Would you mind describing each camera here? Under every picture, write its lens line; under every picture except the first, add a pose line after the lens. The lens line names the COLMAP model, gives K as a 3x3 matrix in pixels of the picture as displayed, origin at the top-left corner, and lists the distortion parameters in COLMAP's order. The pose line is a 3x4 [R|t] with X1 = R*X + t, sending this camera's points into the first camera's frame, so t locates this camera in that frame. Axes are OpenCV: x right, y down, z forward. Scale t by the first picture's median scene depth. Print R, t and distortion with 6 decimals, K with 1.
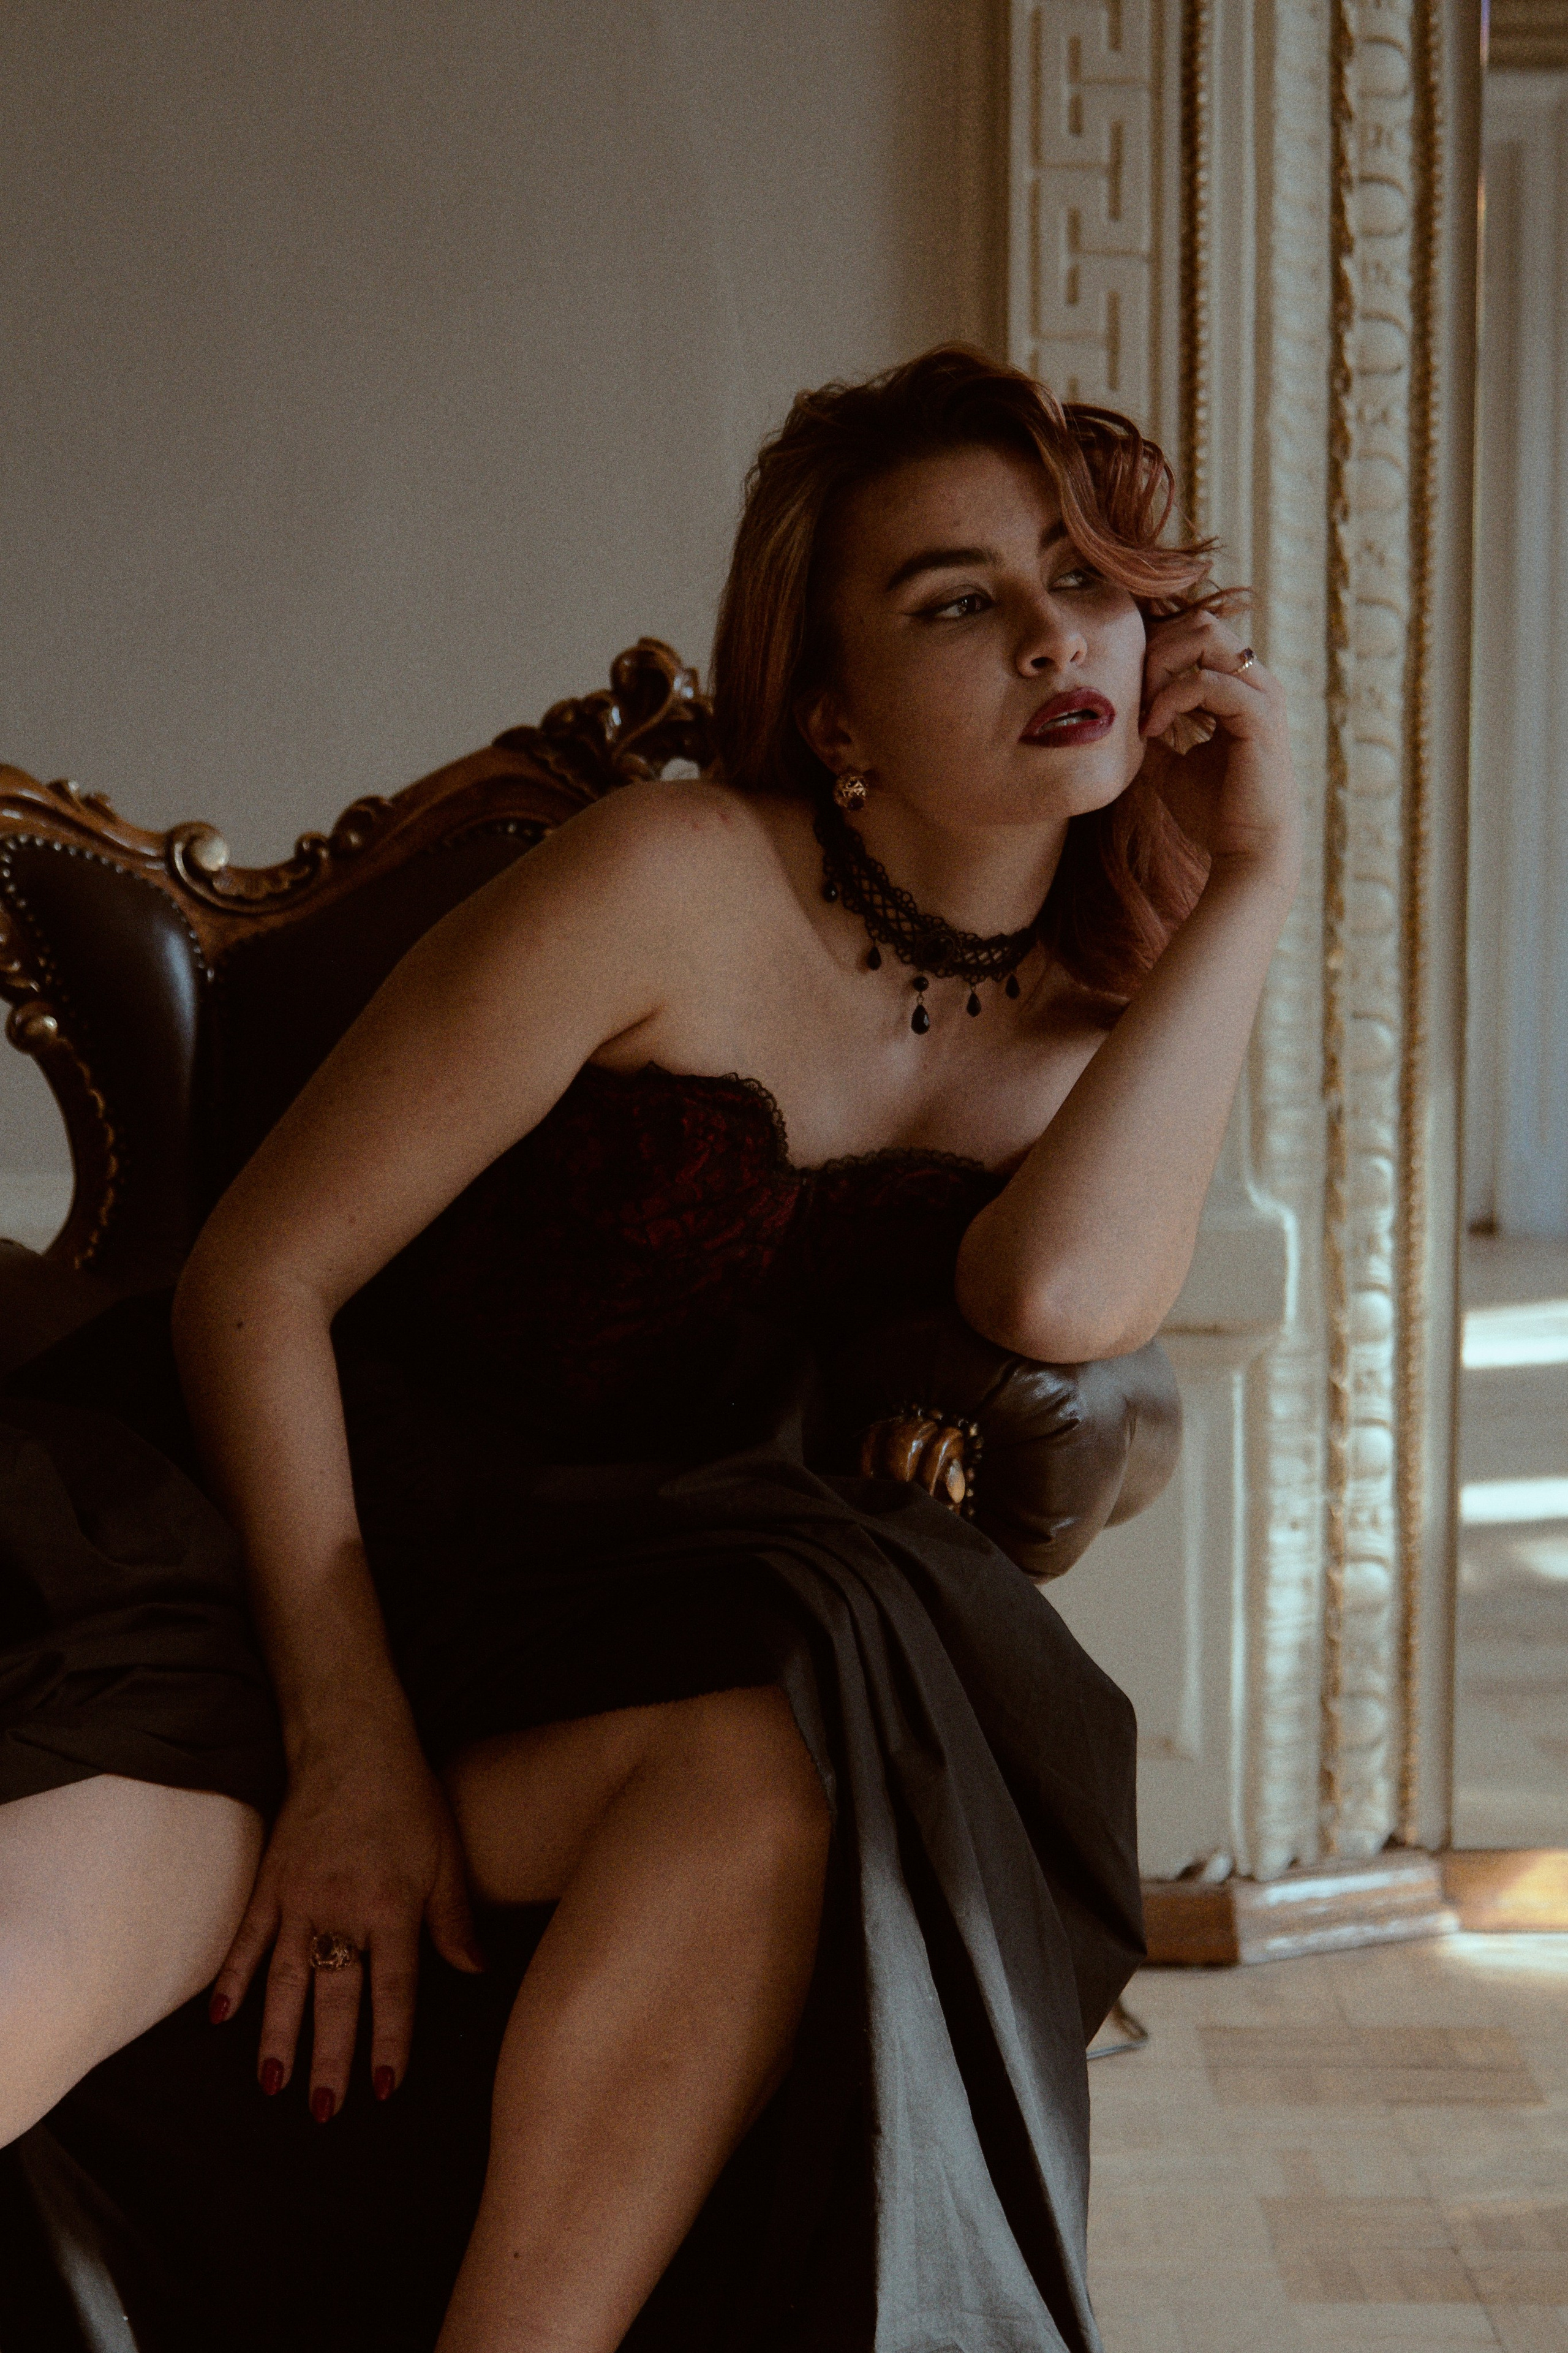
lens RADIAL K [[5095.5, 0, 784.0], [0, 5095.5, 1176.5], [0, 0, 1]] dist [-0.011333, -0.031566]
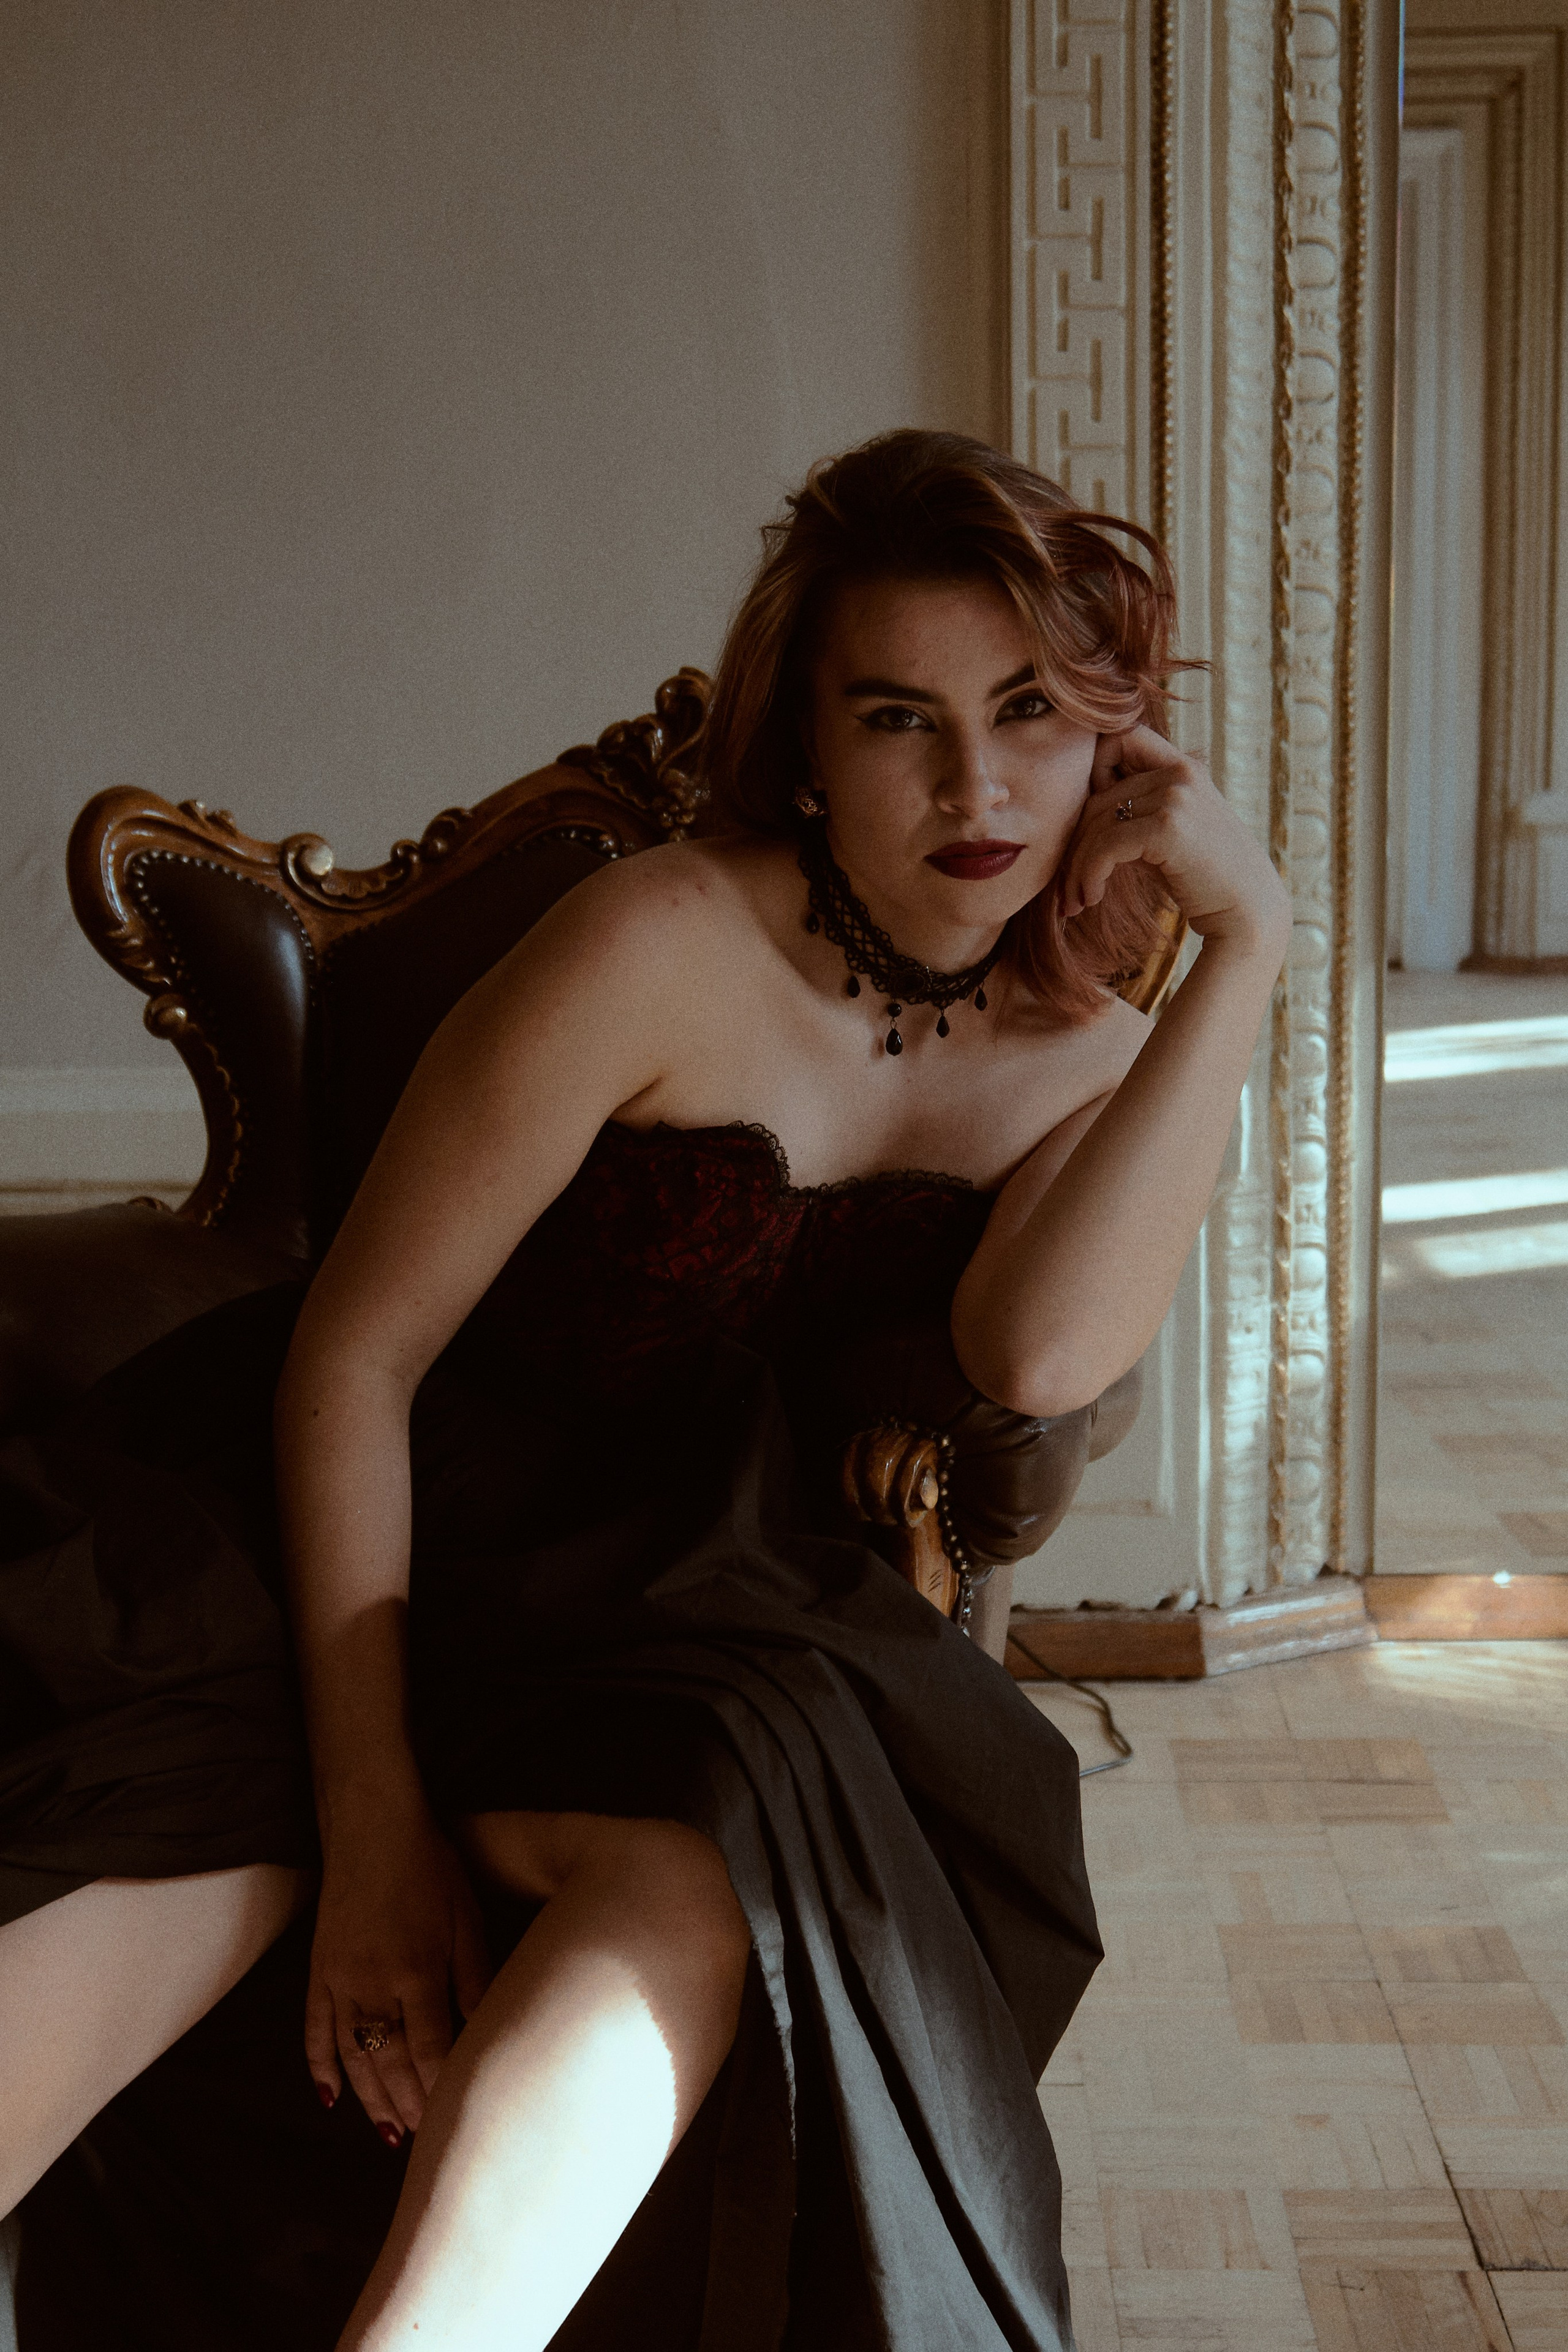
lens RADIAL K [[3427.5, 0, 783.8], [0, 3427.5, 1186.7], [0, 0, 1]] dist [-0.032388, 0.062213]
pose [[0.999213, -0.010719, -0.038198, 0.018334], [0.013914, 0.996337, 0.084373, -0.040123], [0.037154, -0.084838, 0.995702, 0.156437]]
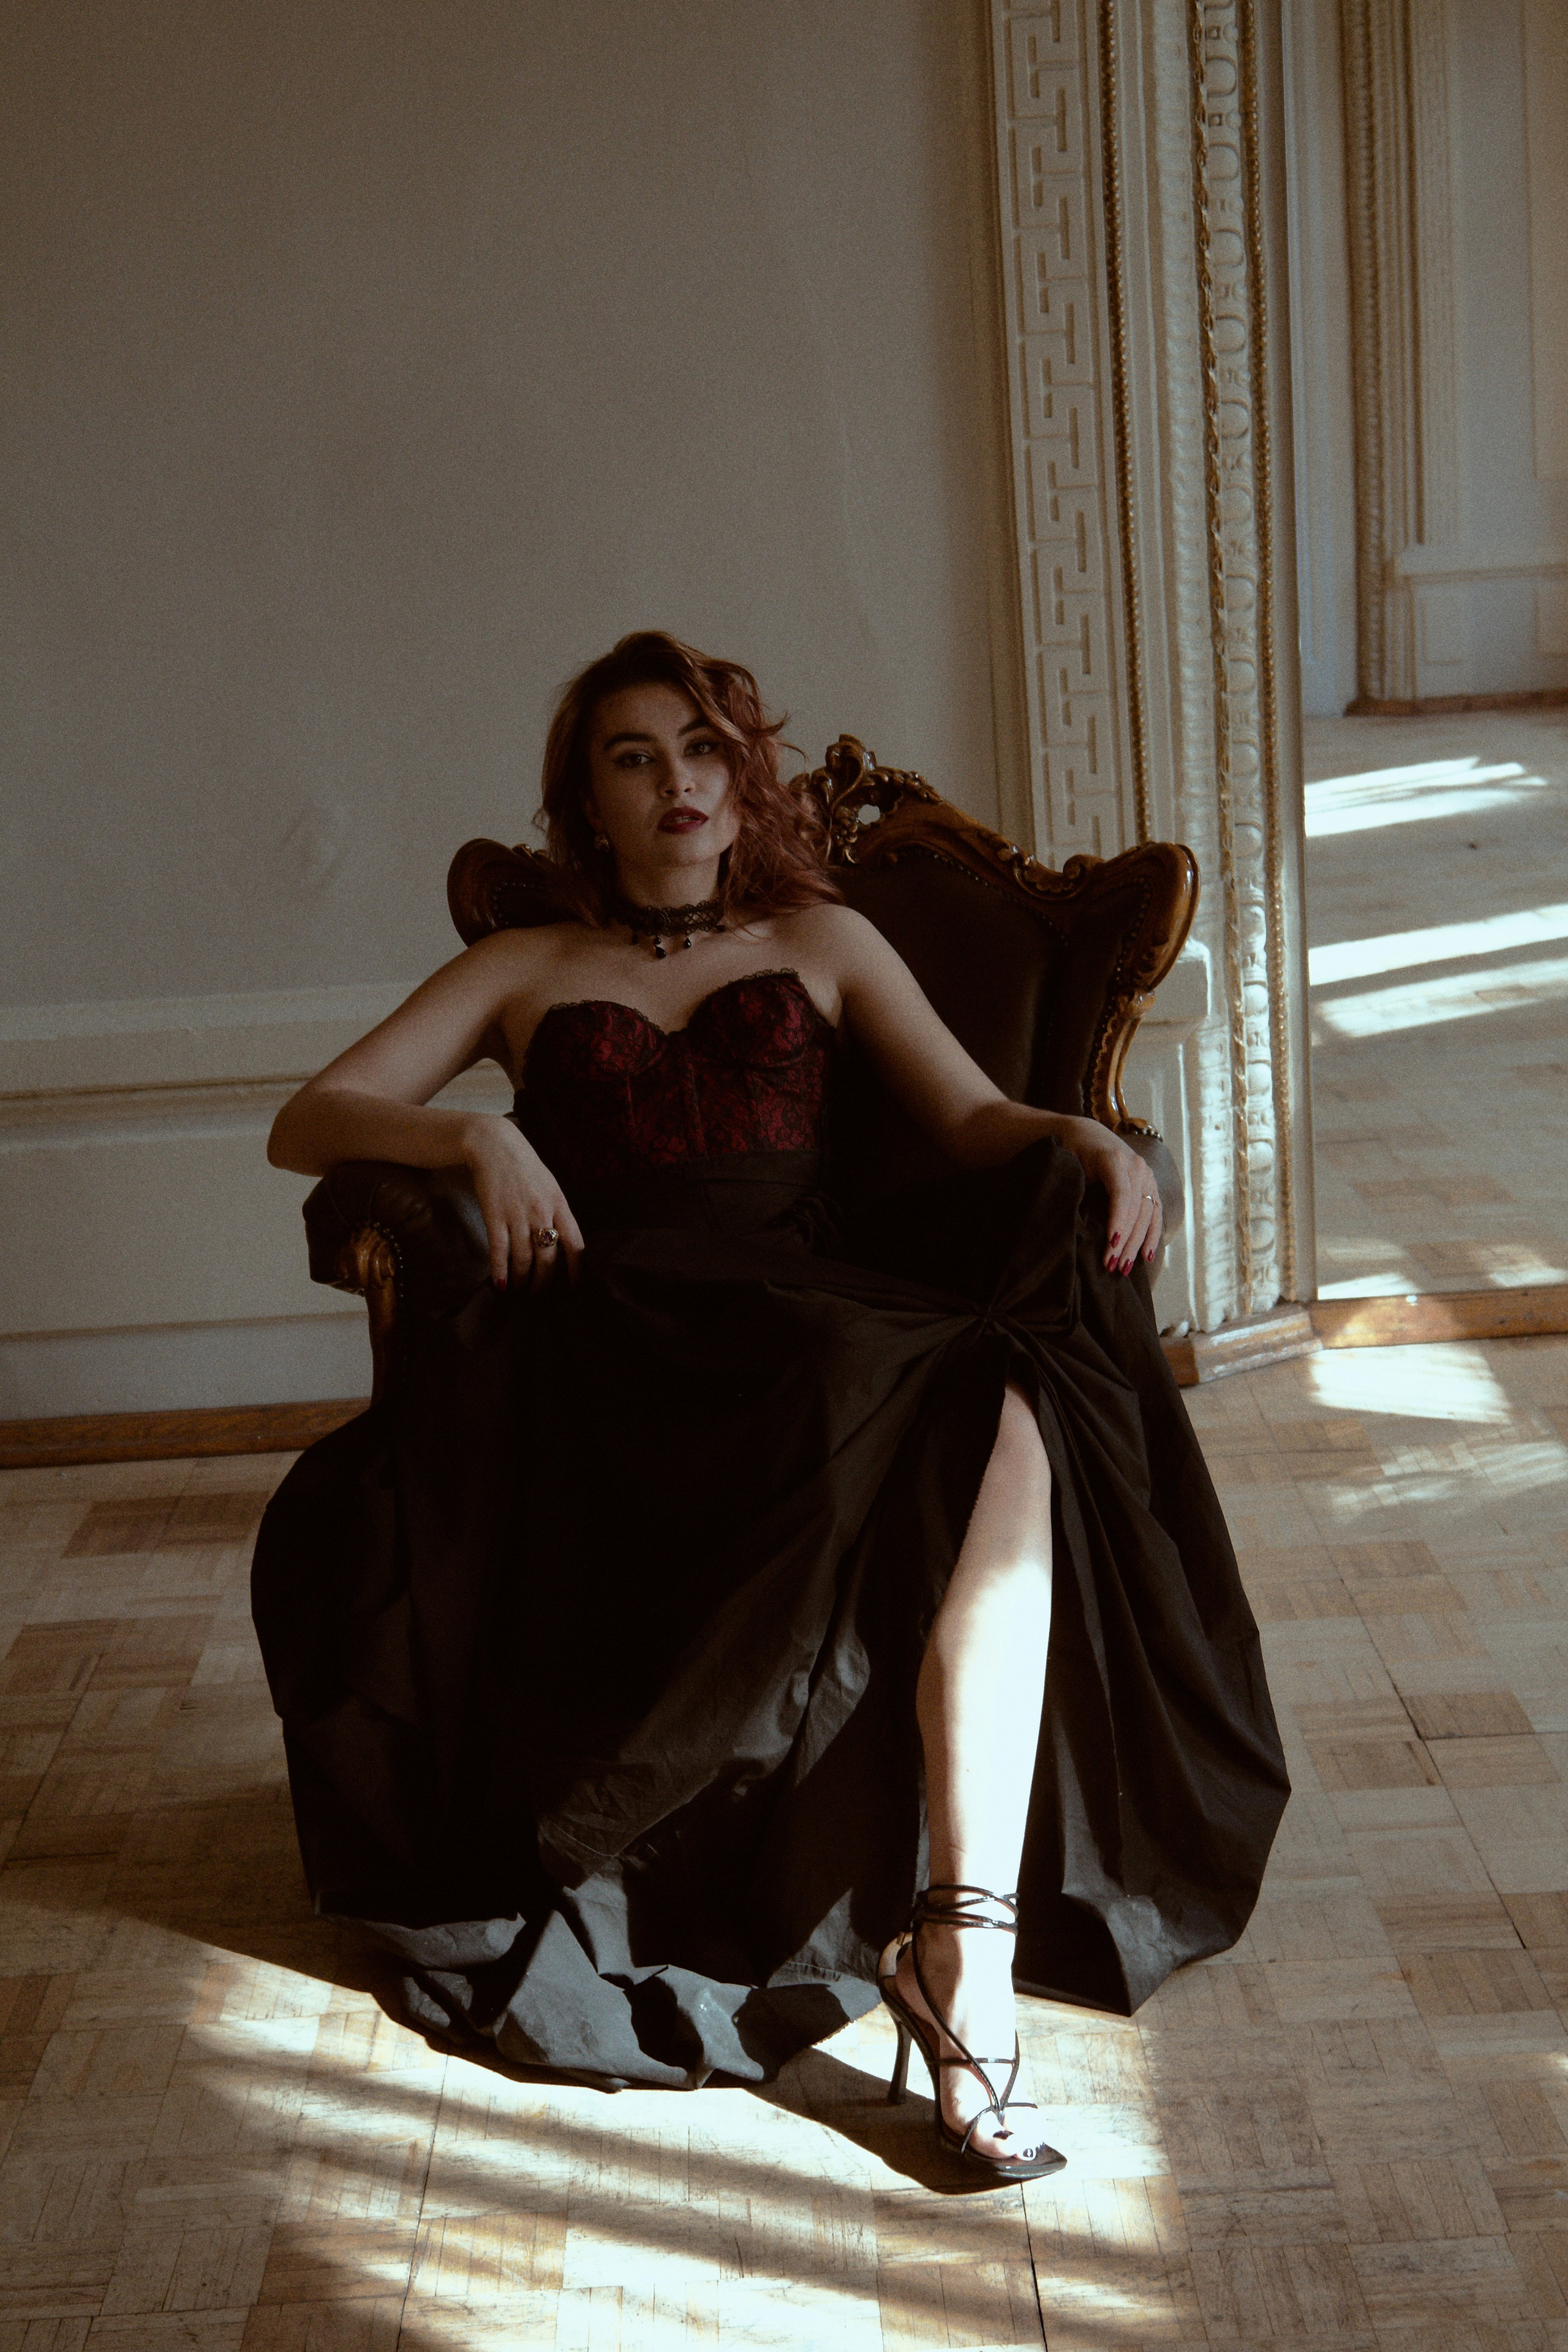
lens RADIAL K [[3543.1, 0, 784.0], [0, 3543.1, 1176.0], [0, 0, 1]] dist [-0.006185, 0.020862]
pose [[0.997640, -0.068369, -0.006265, -0.037978], [0.068497, 0.984976, 0.158529, -0.113910], [-0.004667, -0.158584, 0.987334, -0.171143]]
